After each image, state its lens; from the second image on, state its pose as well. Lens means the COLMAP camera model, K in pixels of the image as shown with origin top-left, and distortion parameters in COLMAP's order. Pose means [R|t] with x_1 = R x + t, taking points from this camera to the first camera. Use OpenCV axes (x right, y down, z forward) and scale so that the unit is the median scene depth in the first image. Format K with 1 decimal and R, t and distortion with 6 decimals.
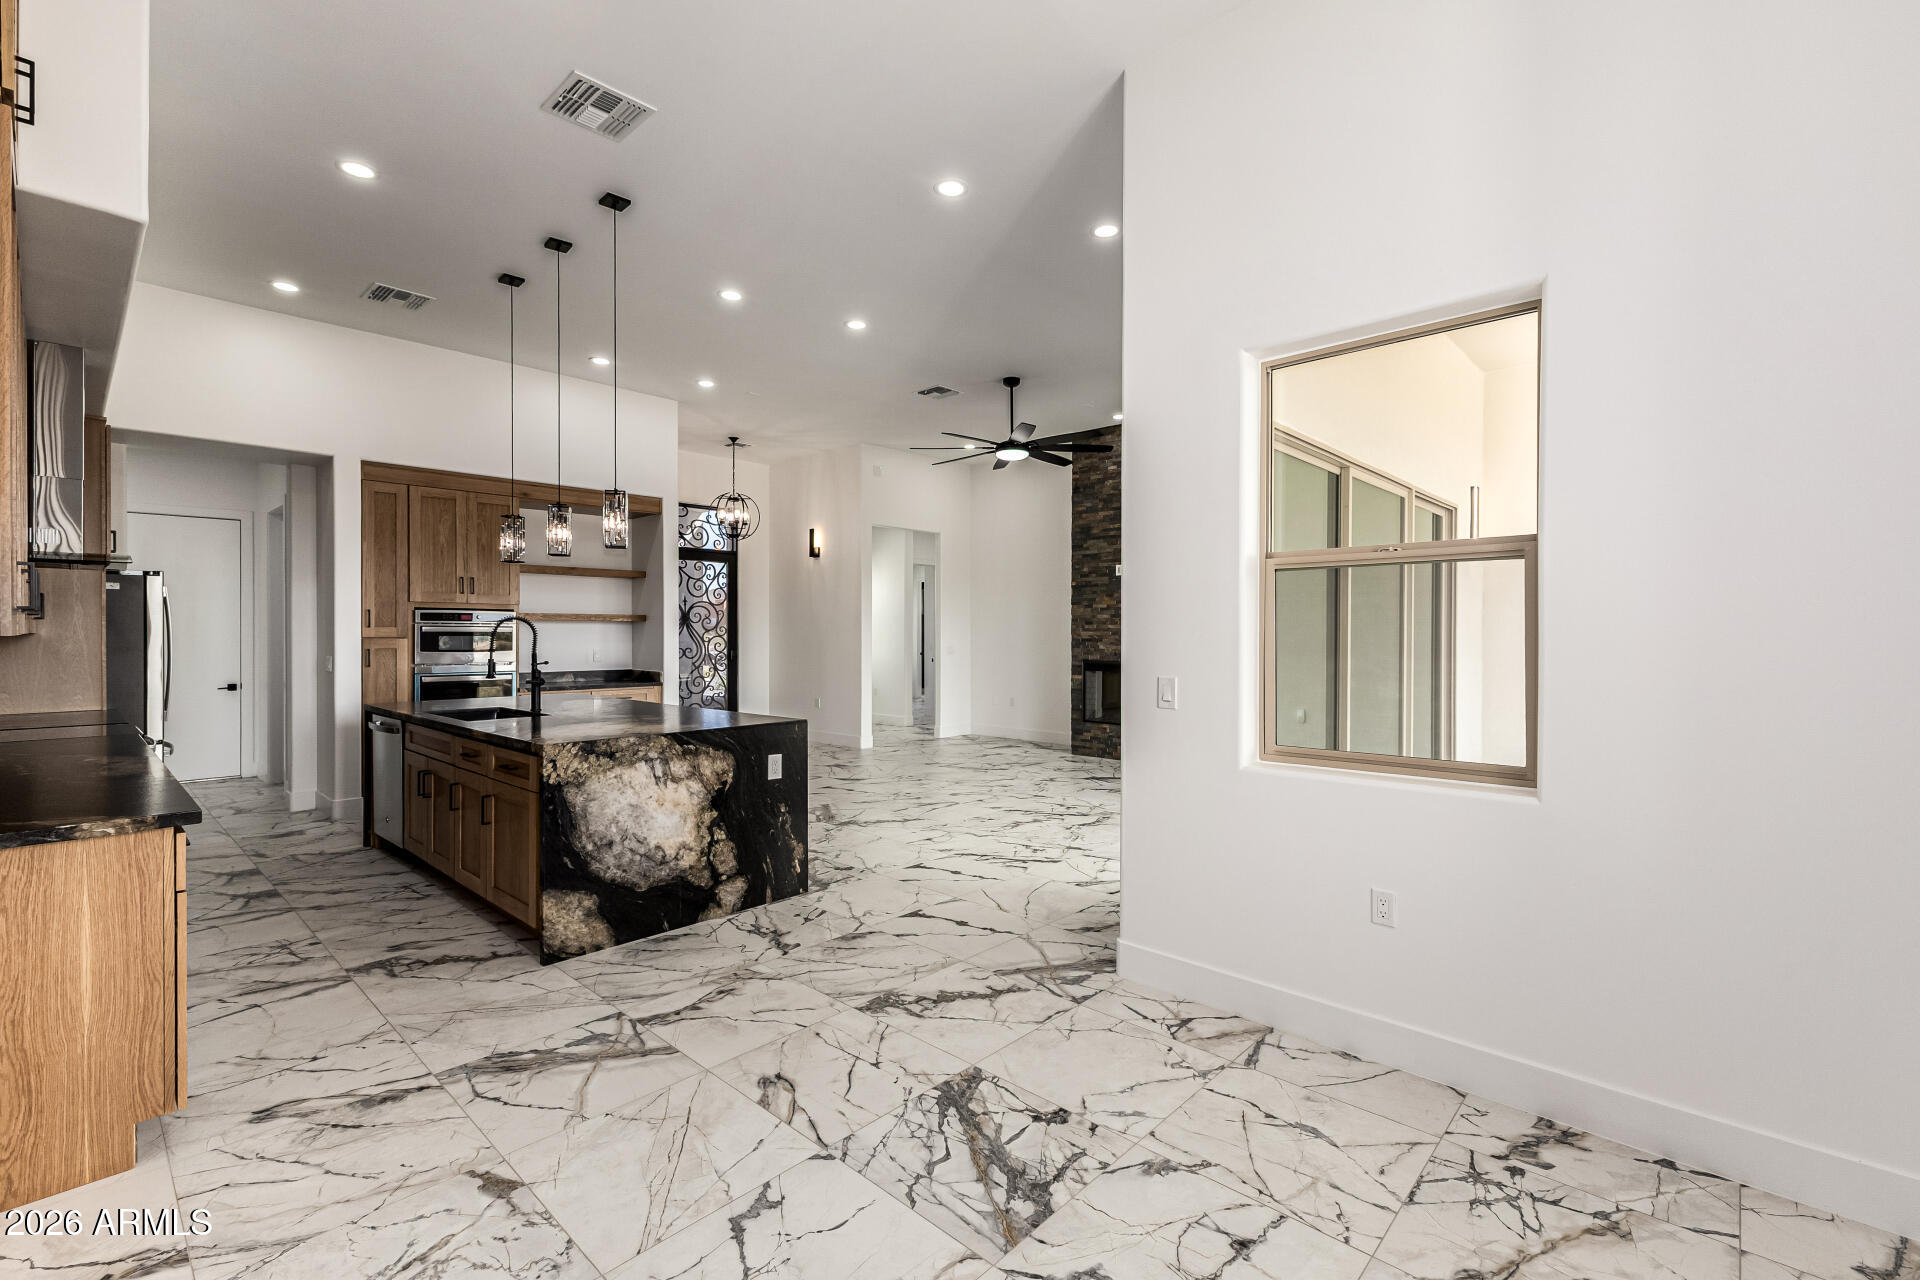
lens RADIAL K [[834.8, 0, 952.7], [0, 834.8, 637.0], [0, 0, 1]] dist [-0.001462, -0.001113]
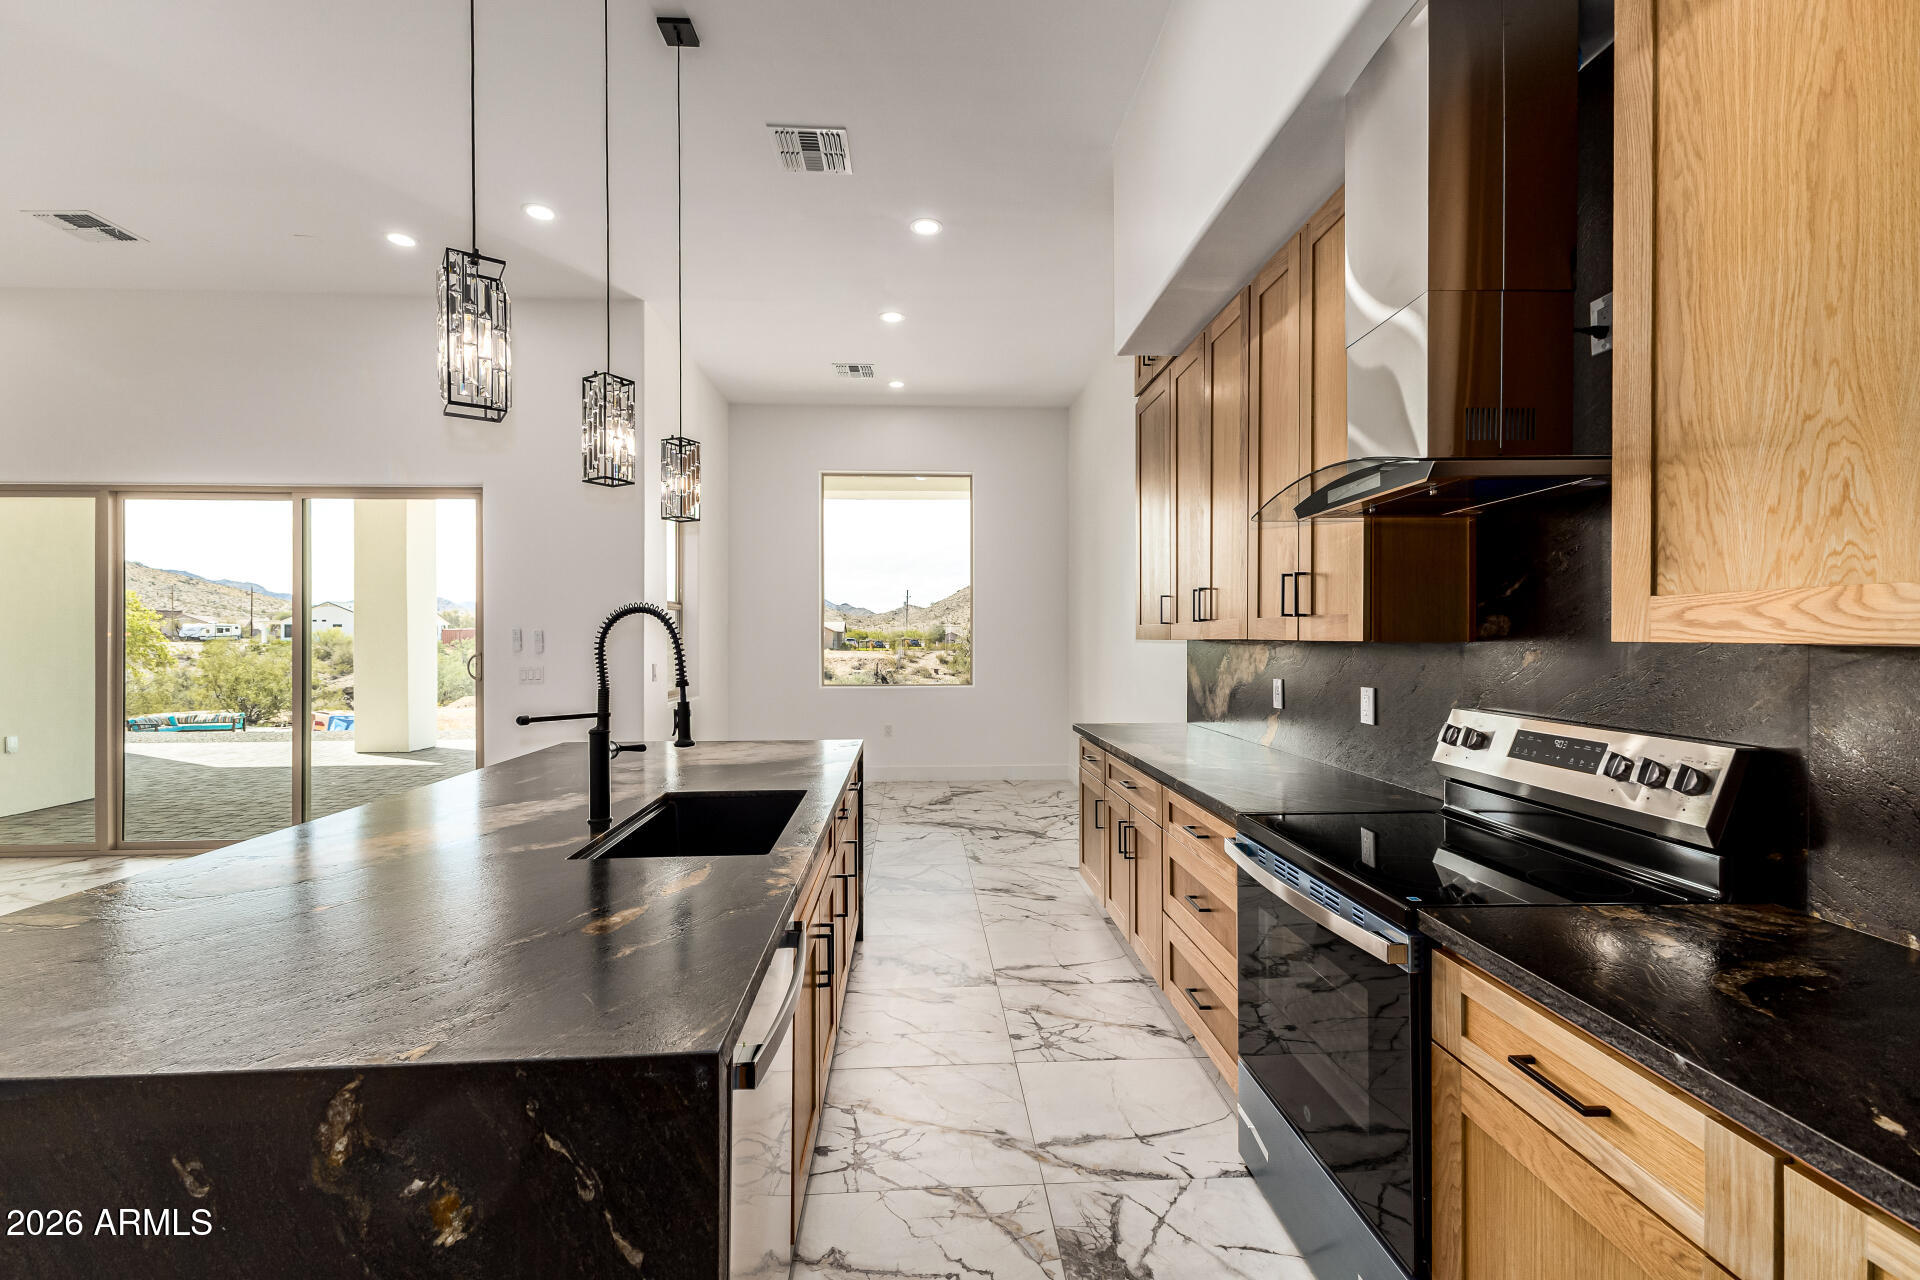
lens RADIAL K [[834.8, 0, 952.7], [0, 834.8, 637.0], [0, 0, 1]] dist [-0.001462, -0.001113]
pose [[-0.715802, 0.003153, 0.698296, -1.388208], [0.009874, 0.999936, 0.005607, -0.022177], [-0.698234, 0.010908, -0.715787, 1.744330]]
